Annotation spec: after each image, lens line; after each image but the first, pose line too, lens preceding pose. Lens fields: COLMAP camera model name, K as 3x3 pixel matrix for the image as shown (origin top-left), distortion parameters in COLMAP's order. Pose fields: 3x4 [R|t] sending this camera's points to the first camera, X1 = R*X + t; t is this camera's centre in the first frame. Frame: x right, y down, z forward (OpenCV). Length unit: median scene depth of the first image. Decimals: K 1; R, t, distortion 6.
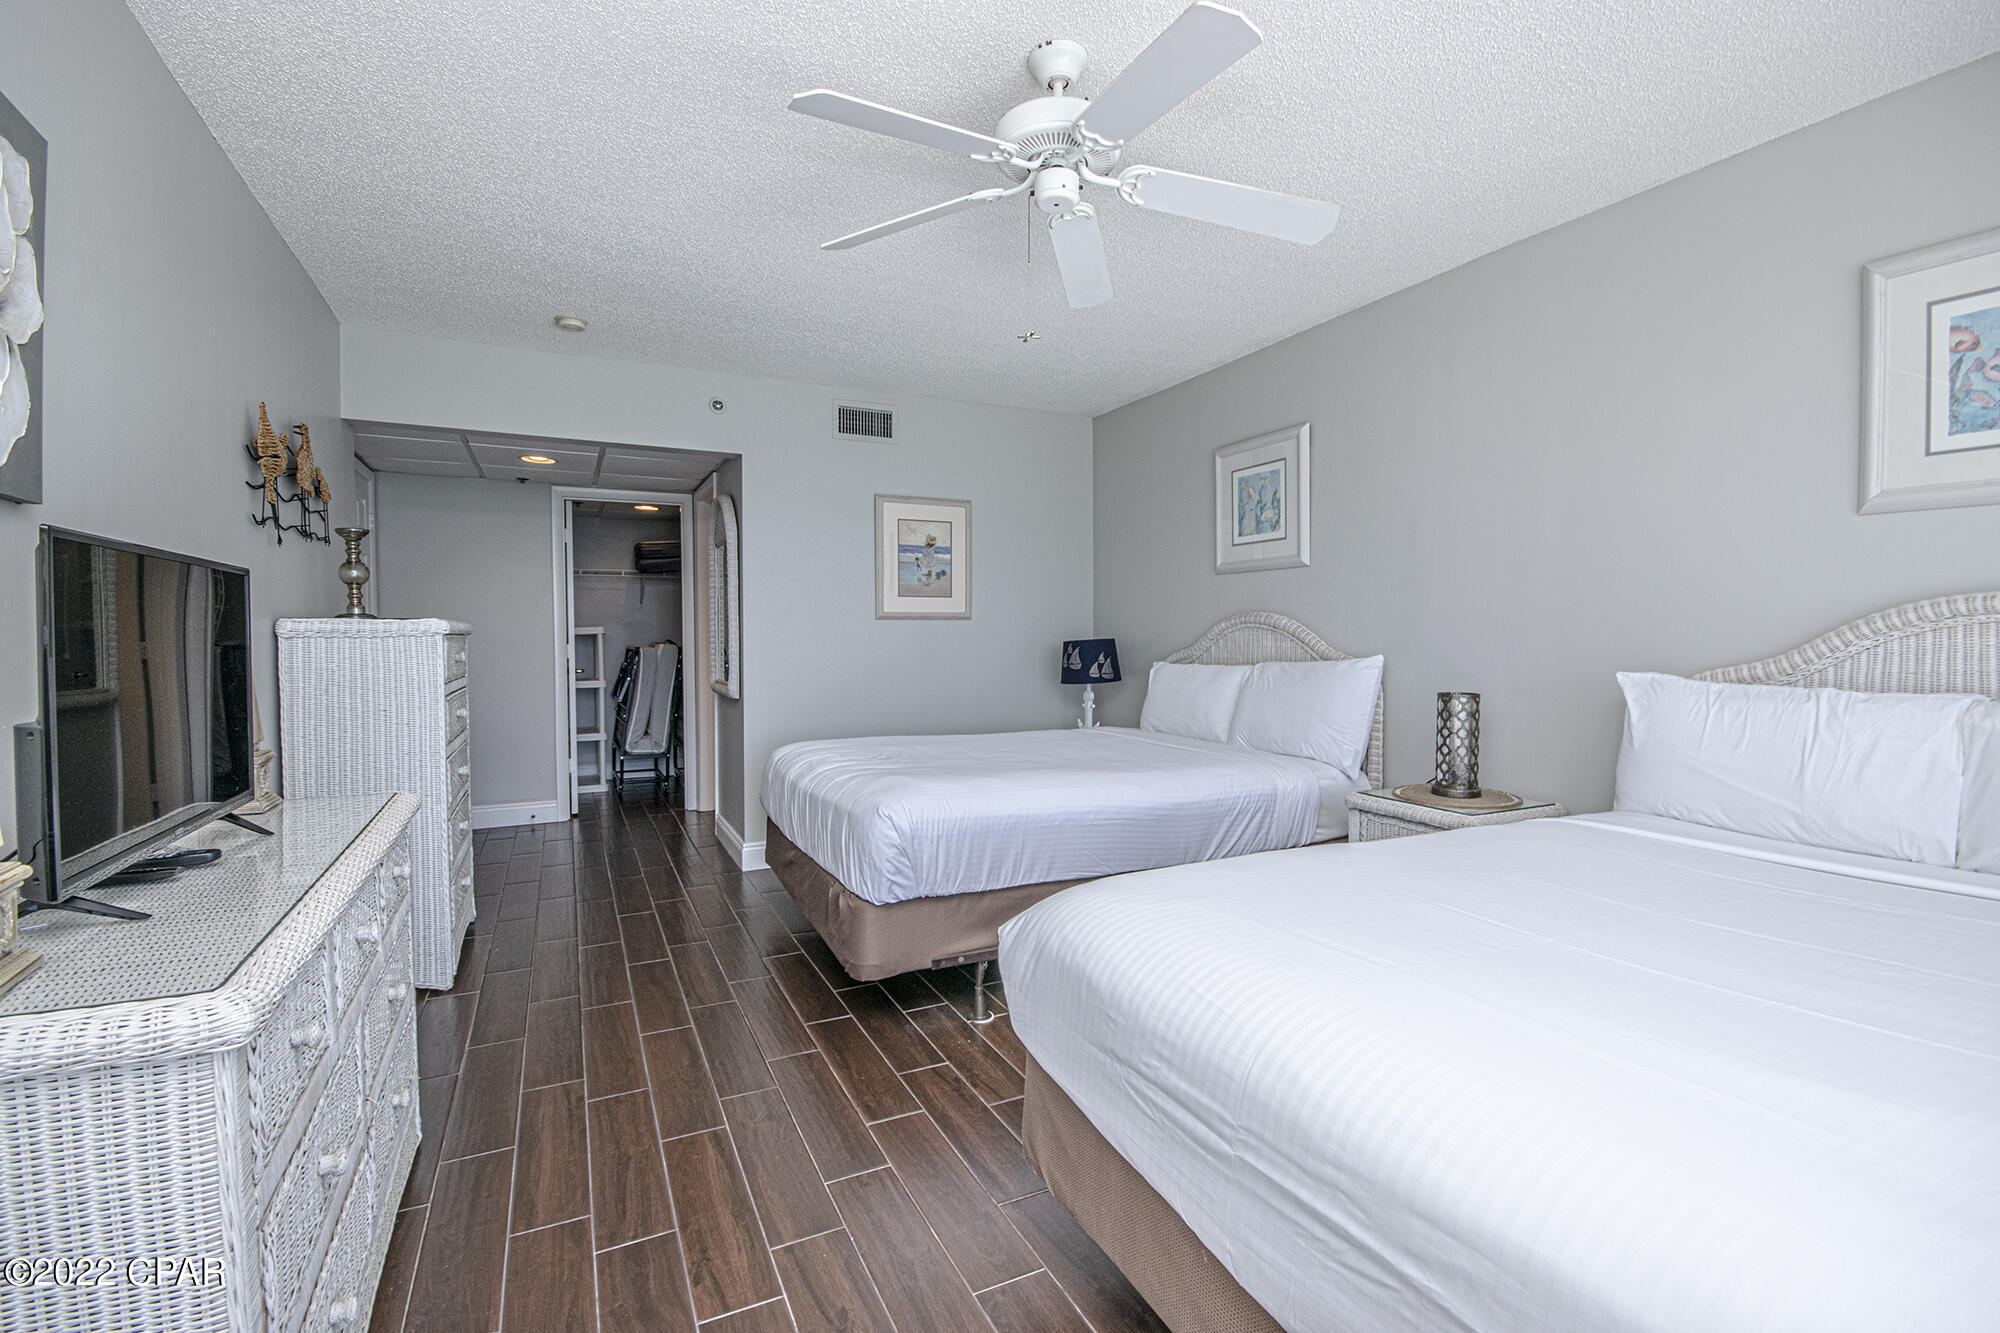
lens RADIAL K [[861.5, 0, 1000.0], [0, 861.5, 666.5], [0, 0, 1]] dist [-0.021489, 0.000154]
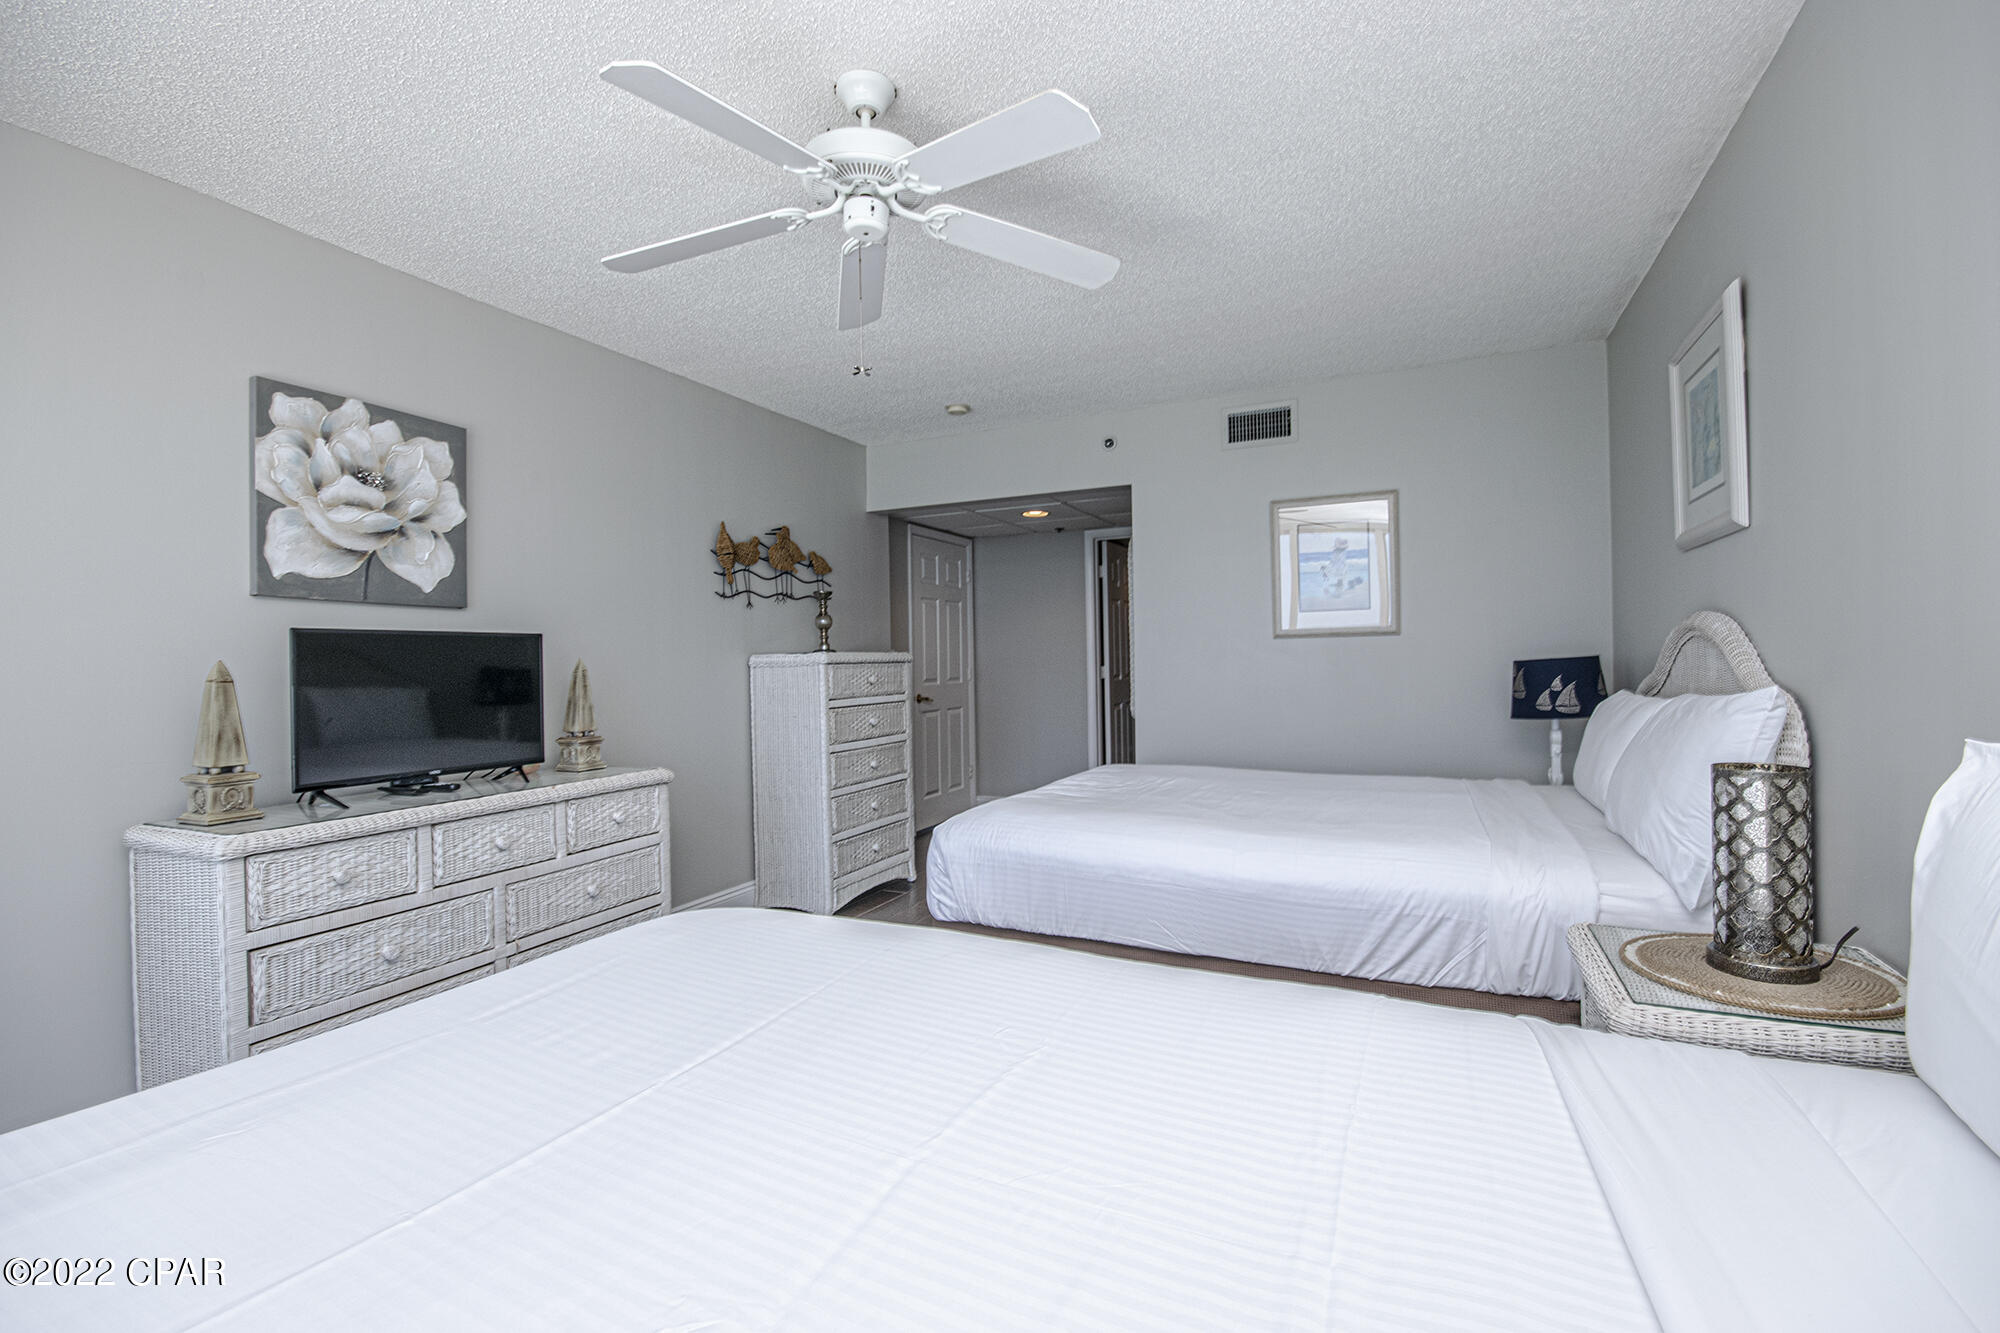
lens RADIAL K [[866.2, 0, 1000.0], [0, 866.2, 666.5], [0, 0, 1]] dist [0.008242, -0.014402]
pose [[0.630529, -0.005401, -0.776147, 0.462765], [-0.009047, 0.999857, -0.014307, -0.011412], [0.776113, 0.016043, 0.630390, 0.241179]]
